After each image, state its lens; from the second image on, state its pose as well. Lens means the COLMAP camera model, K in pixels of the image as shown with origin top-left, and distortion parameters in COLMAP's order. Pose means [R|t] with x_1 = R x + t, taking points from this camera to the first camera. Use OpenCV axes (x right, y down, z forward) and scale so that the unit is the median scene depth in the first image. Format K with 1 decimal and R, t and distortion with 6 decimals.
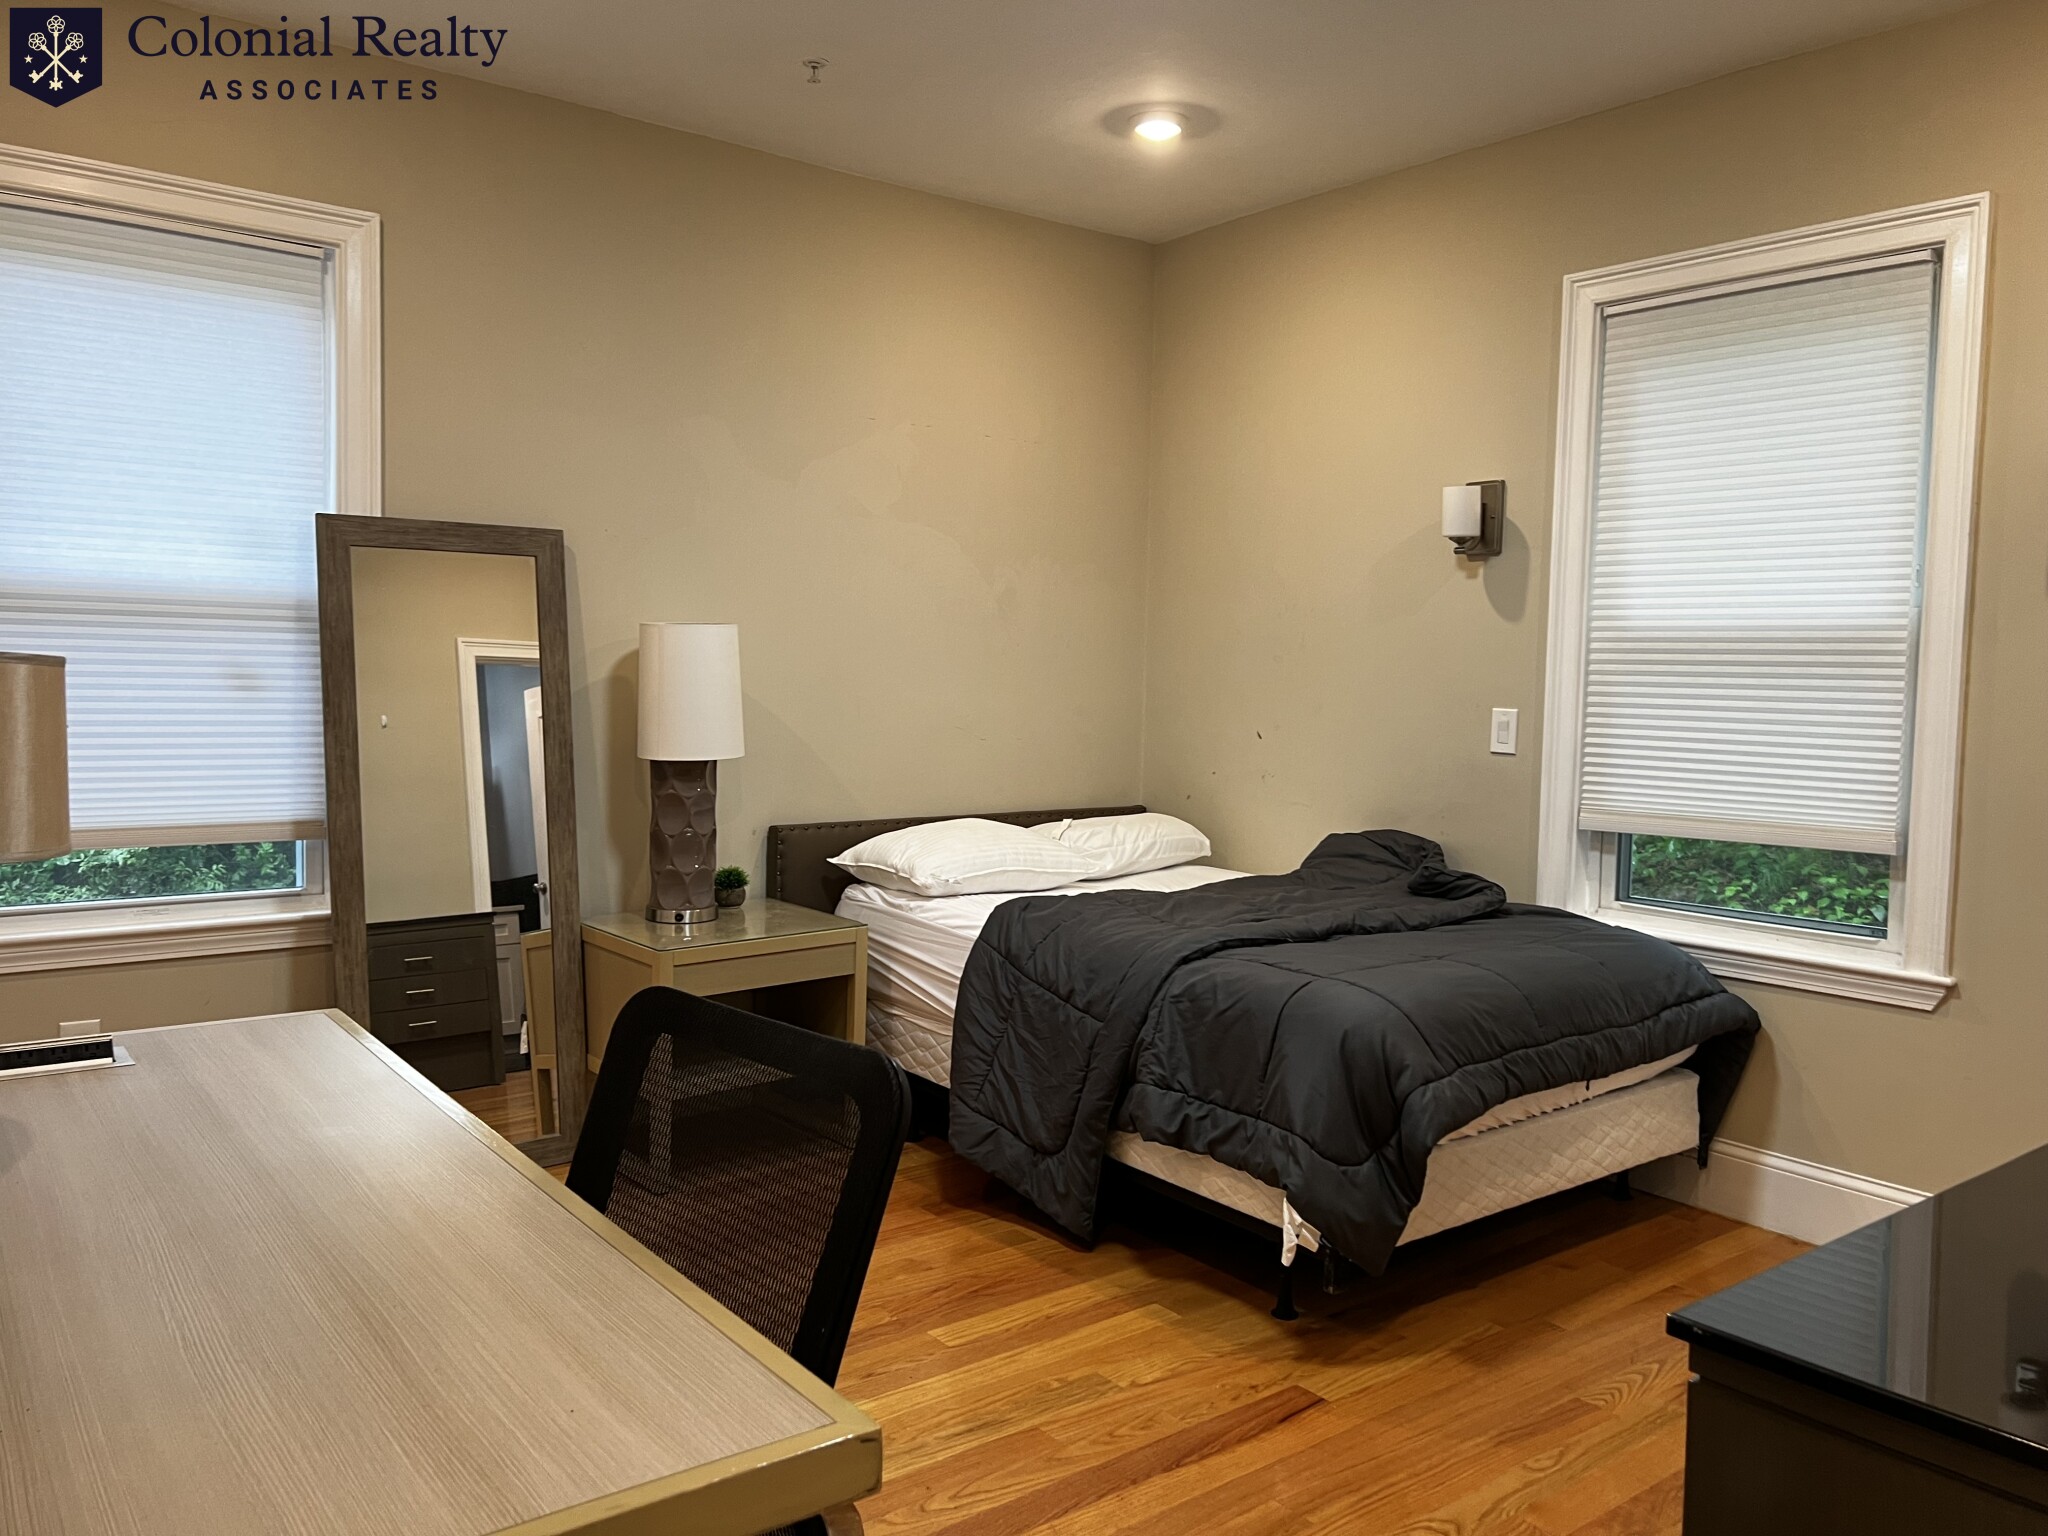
lens RADIAL K [[1538.0, 0, 1016.6], [0, 1538.0, 761.6], [0, 0, 1]] dist [0.047228, -0.053669]
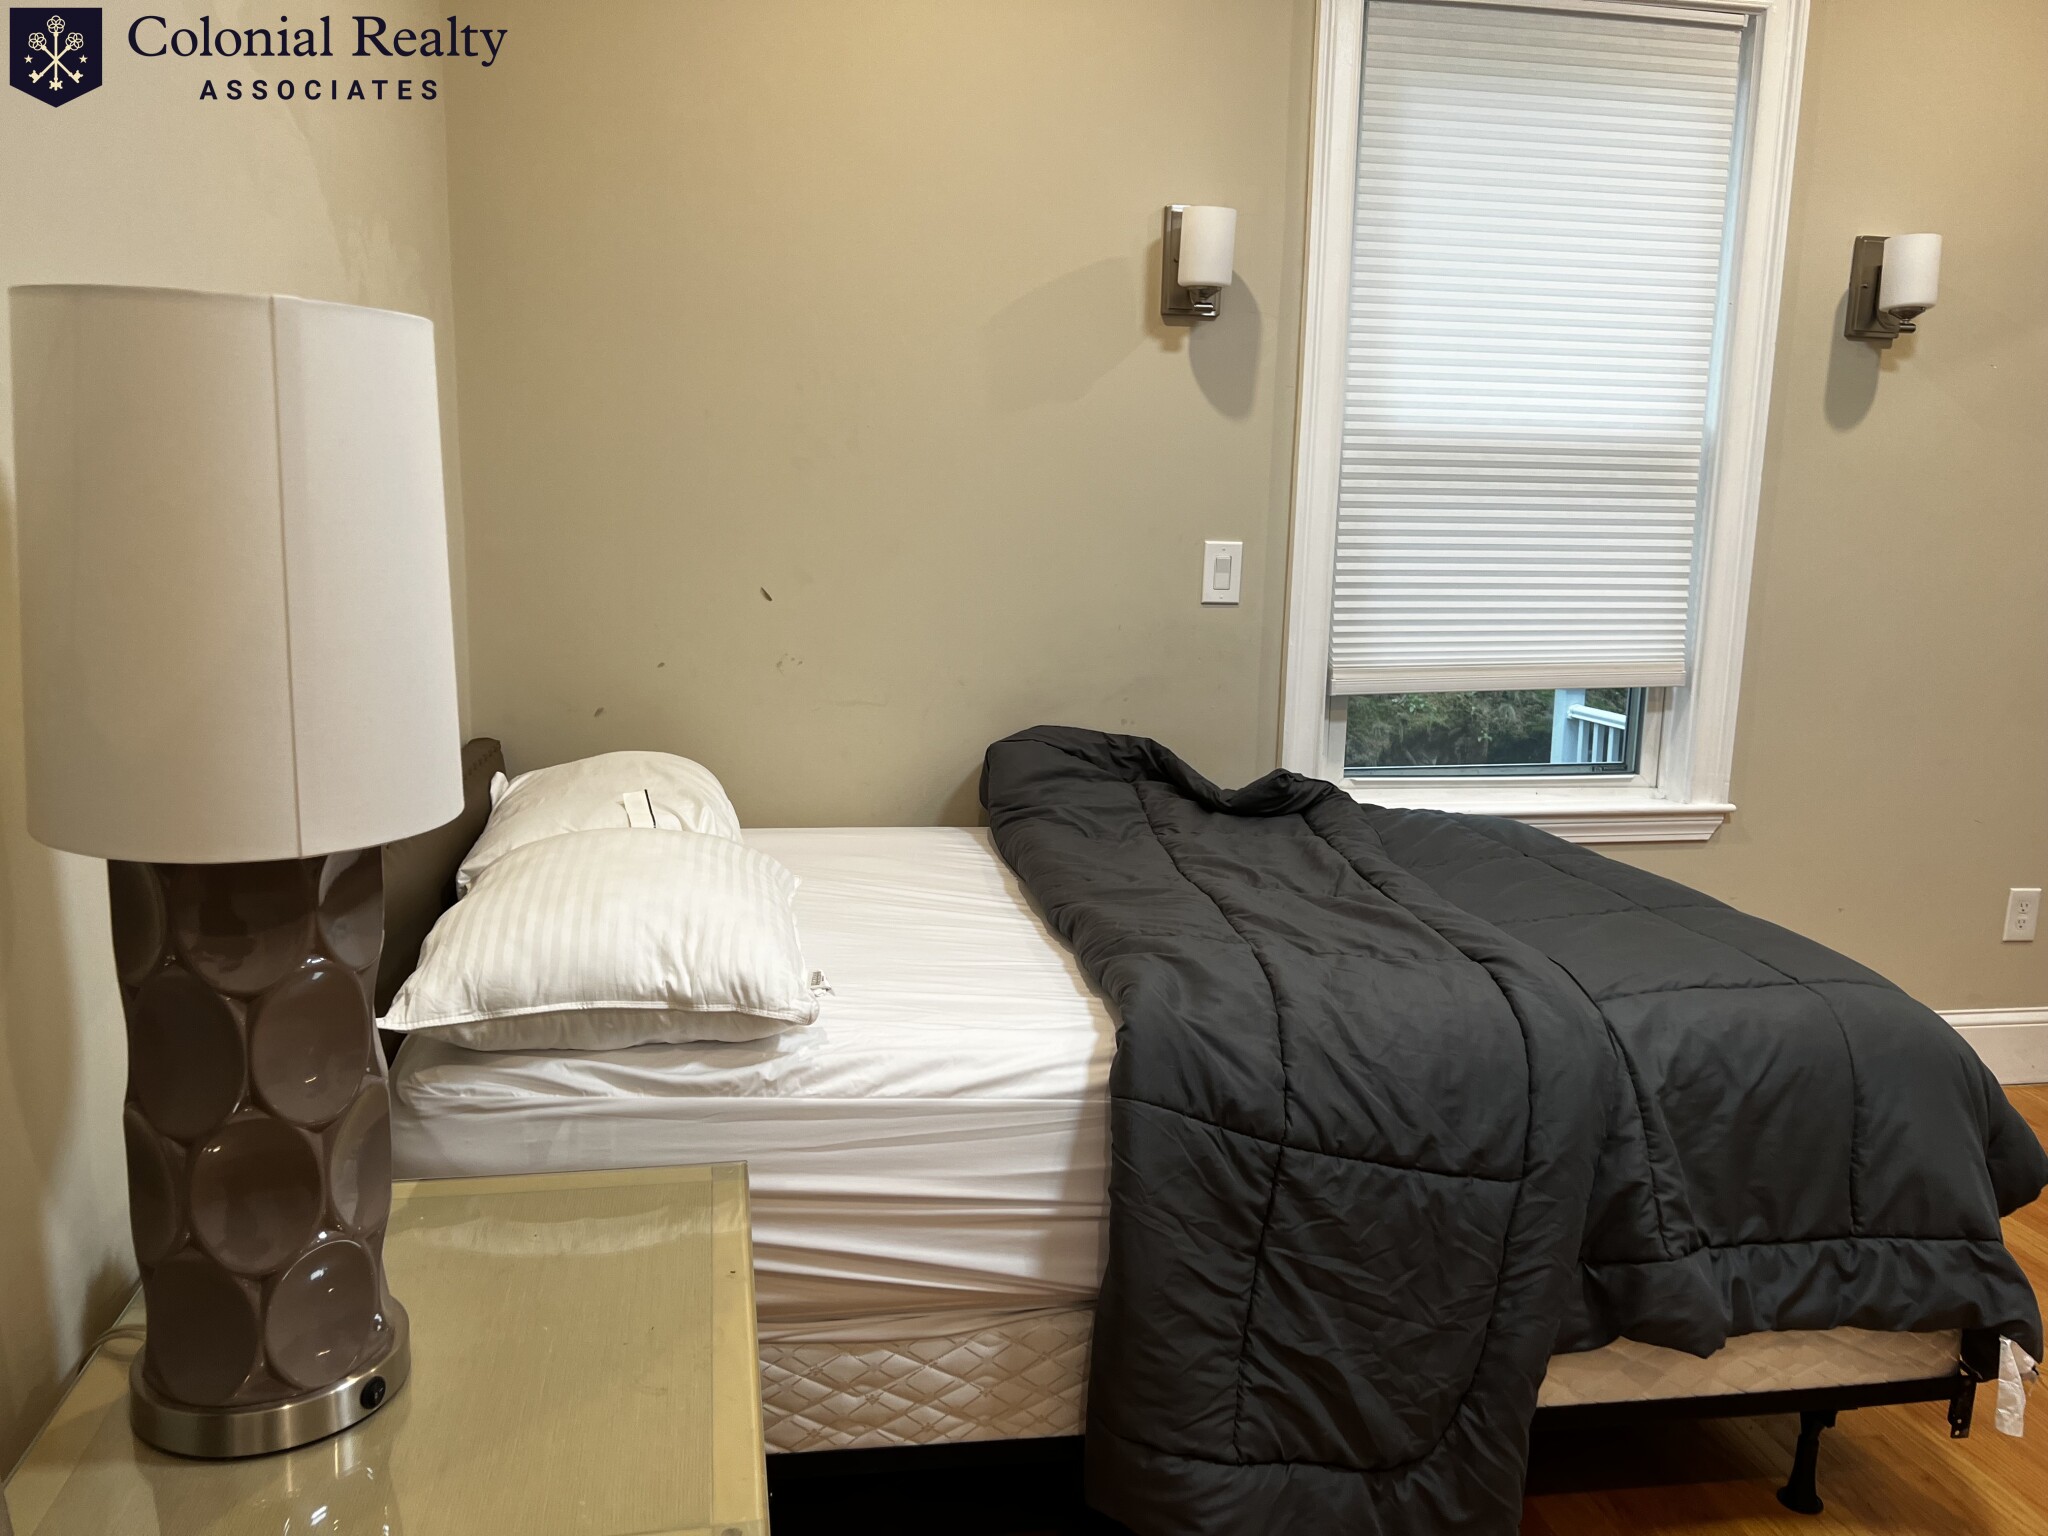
lens RADIAL K [[1538.0, 0, 1035.0], [0, 1538.0, 769.1], [0, 0, 1]] dist [0.047228, -0.053669]
pose [[0.477785, -0.161703, 0.863466, -0.422412], [0.044262, 0.986096, 0.160176, -0.055464], [-0.877361, -0.038311, 0.478299, 0.838603]]
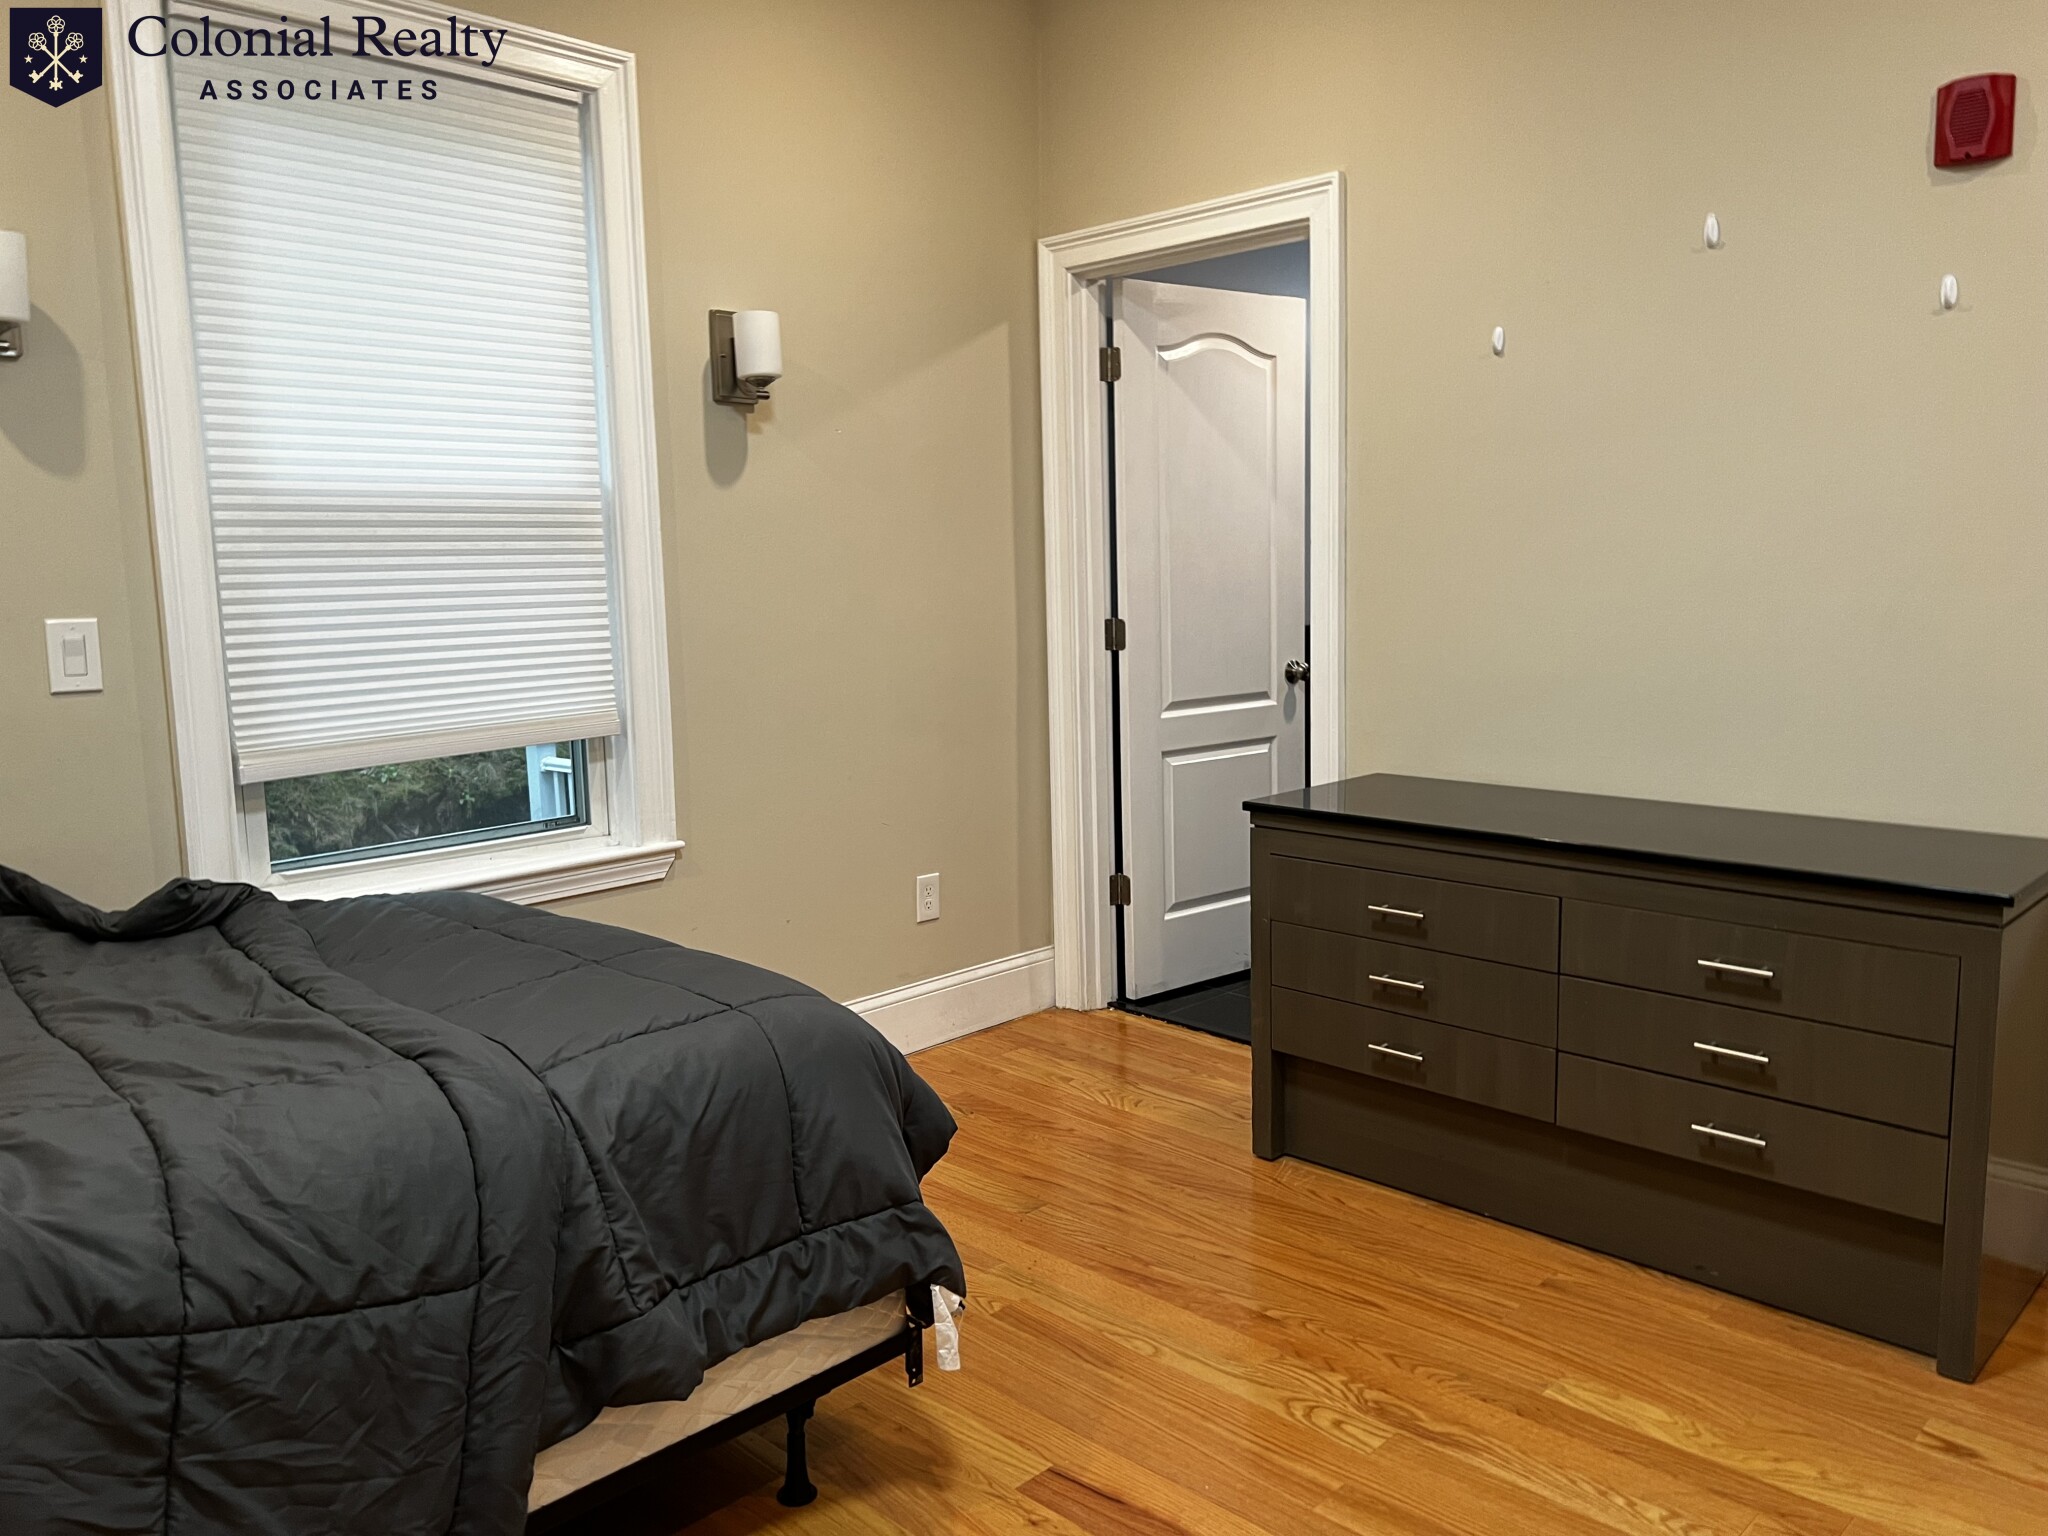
lens RADIAL K [[1538.0, 0, 1020.2], [0, 1538.0, 767.0], [0, 0, 1]] dist [0.047228, -0.053669]
pose [[-0.128905, -0.154247, 0.979587, -0.395707], [0.078272, 0.983164, 0.165110, -0.056483], [-0.988563, 0.097958, -0.114662, 0.811398]]
